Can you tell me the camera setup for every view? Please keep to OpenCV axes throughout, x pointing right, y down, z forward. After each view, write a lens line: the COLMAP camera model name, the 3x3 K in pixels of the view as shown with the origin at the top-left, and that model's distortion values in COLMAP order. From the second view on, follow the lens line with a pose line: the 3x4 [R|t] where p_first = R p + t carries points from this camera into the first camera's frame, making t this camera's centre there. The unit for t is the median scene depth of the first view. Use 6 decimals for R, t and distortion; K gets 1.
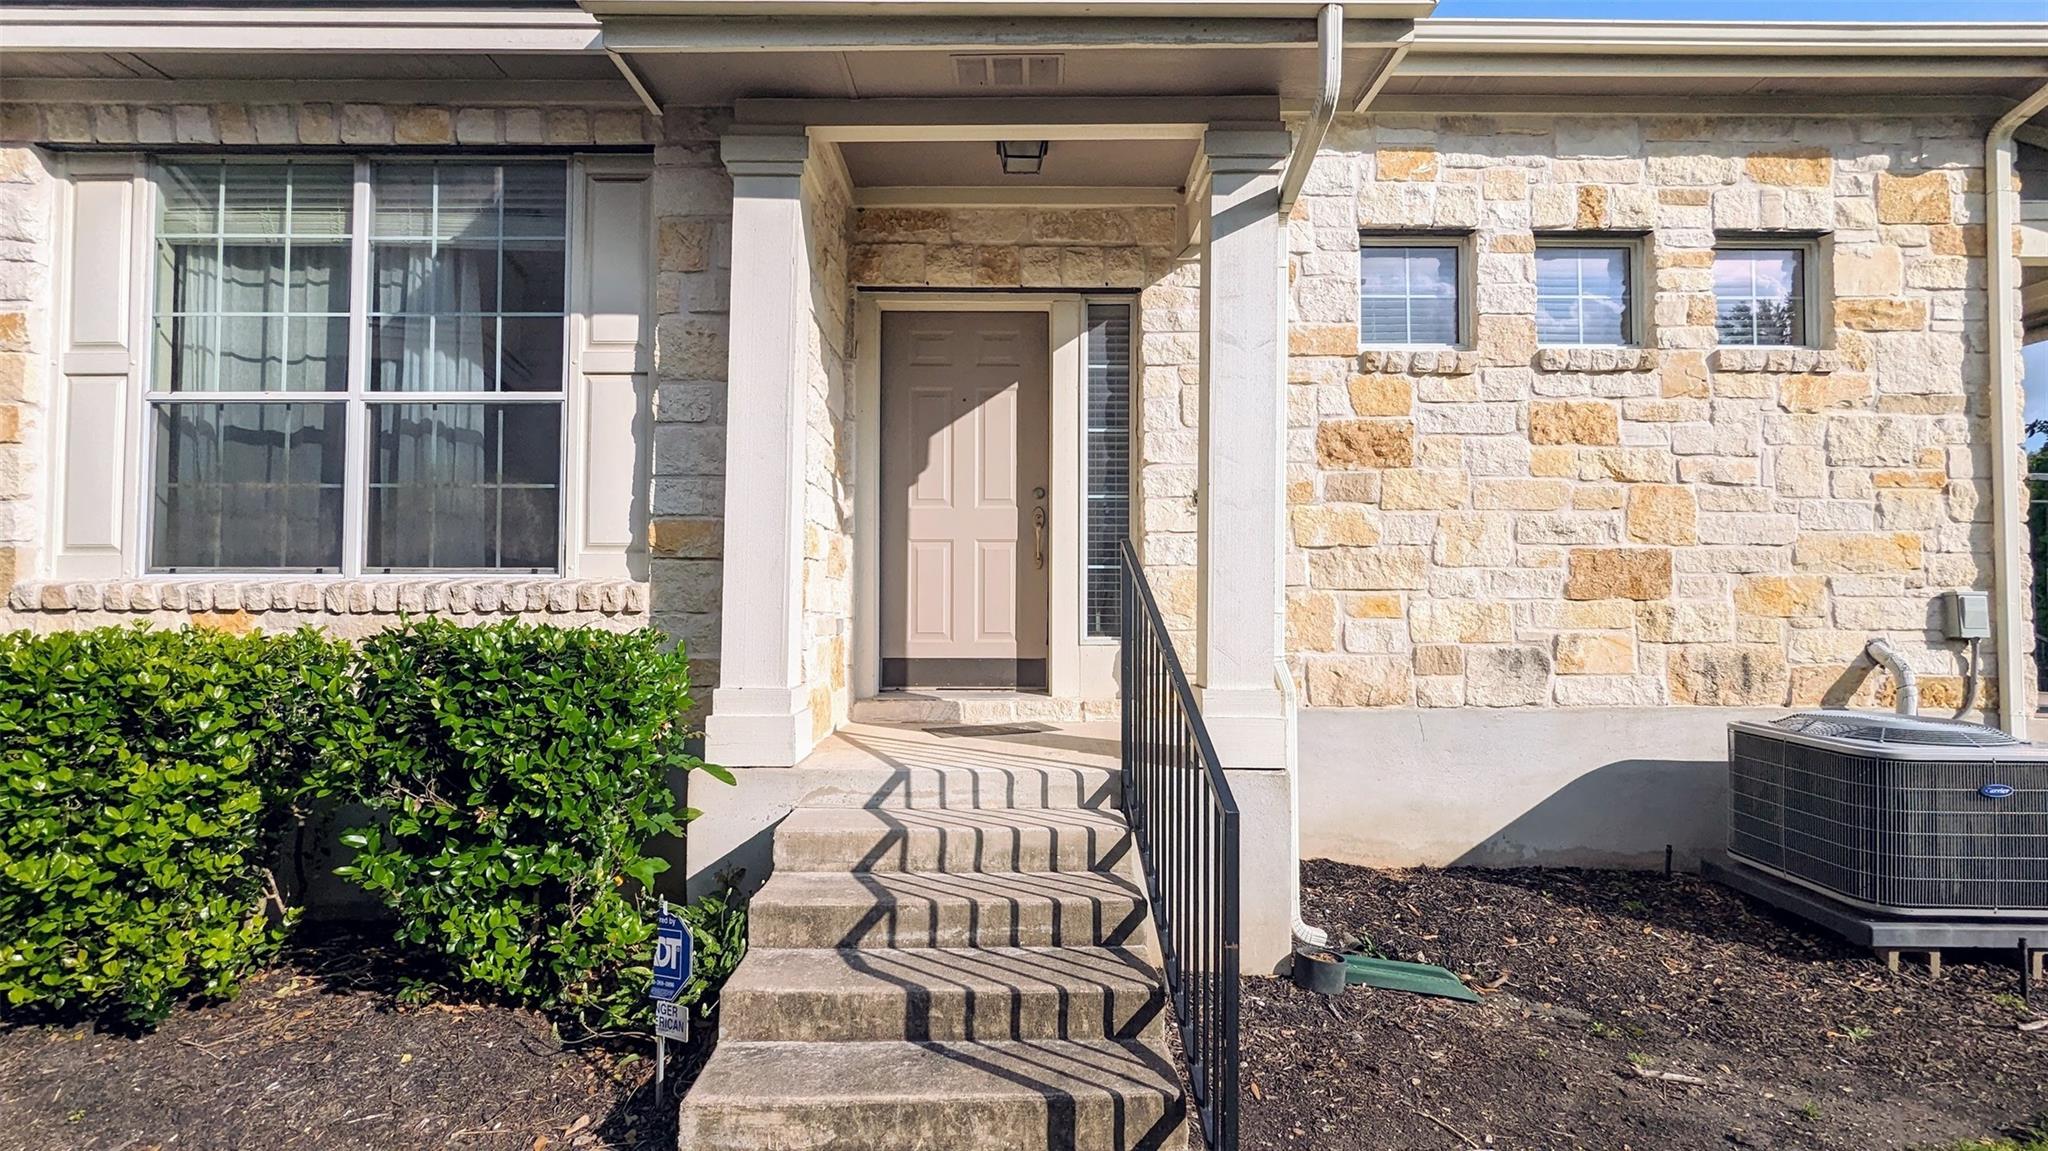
lens RADIAL K [[964.7, 0, 1021.9], [0, 964.7, 579.3], [0, 0, 1]] dist [-0.006355, 0.005858]
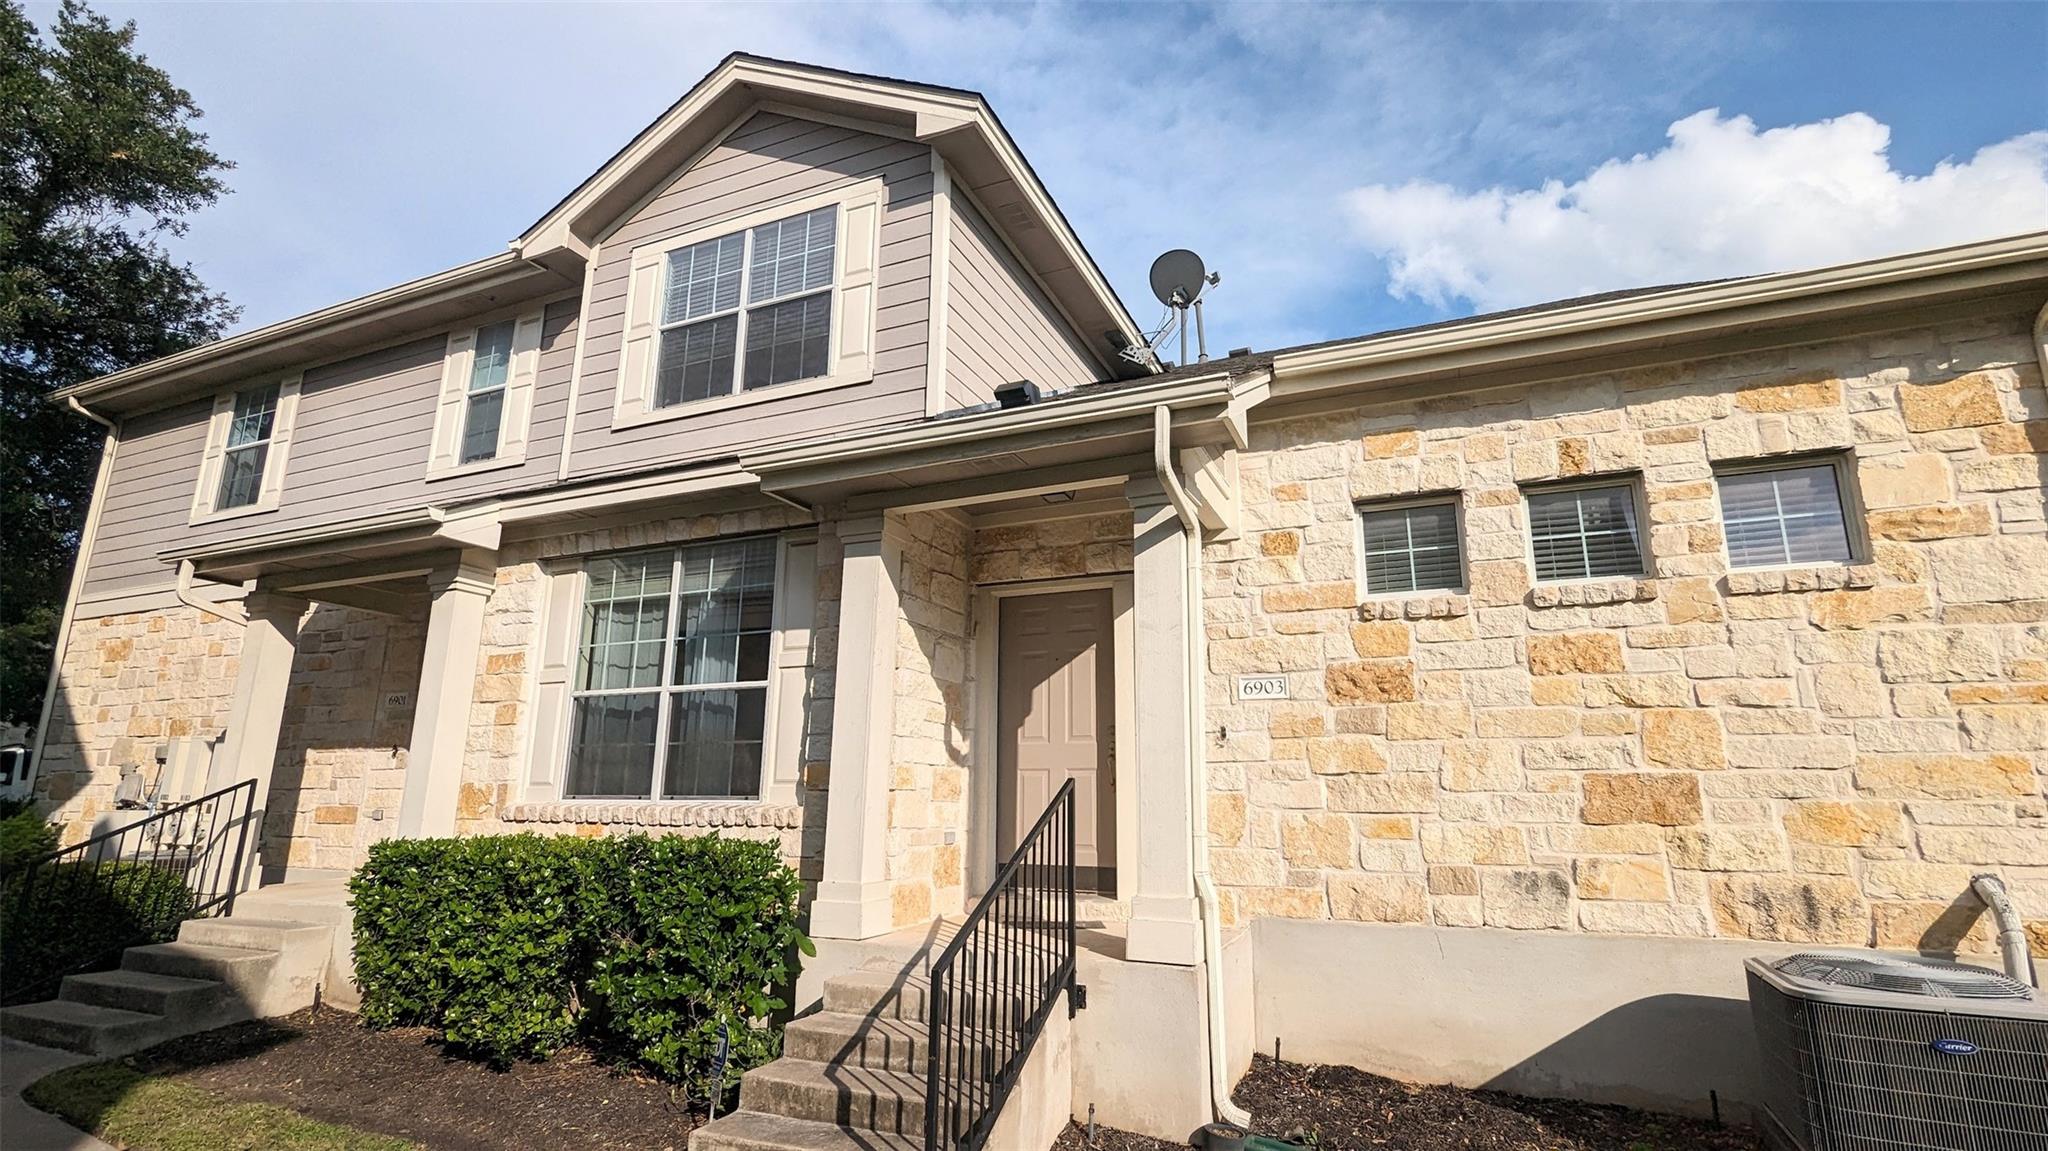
lens RADIAL K [[964.7, 0, 1021.9], [0, 964.7, 579.3], [0, 0, 1]] dist [-0.006355, 0.005858]
pose [[0.914890, -0.086497, -0.394328, 0.443876], [0.006403, 0.979763, -0.200057, -0.033568], [0.403653, 0.180506, 0.896929, -0.221190]]
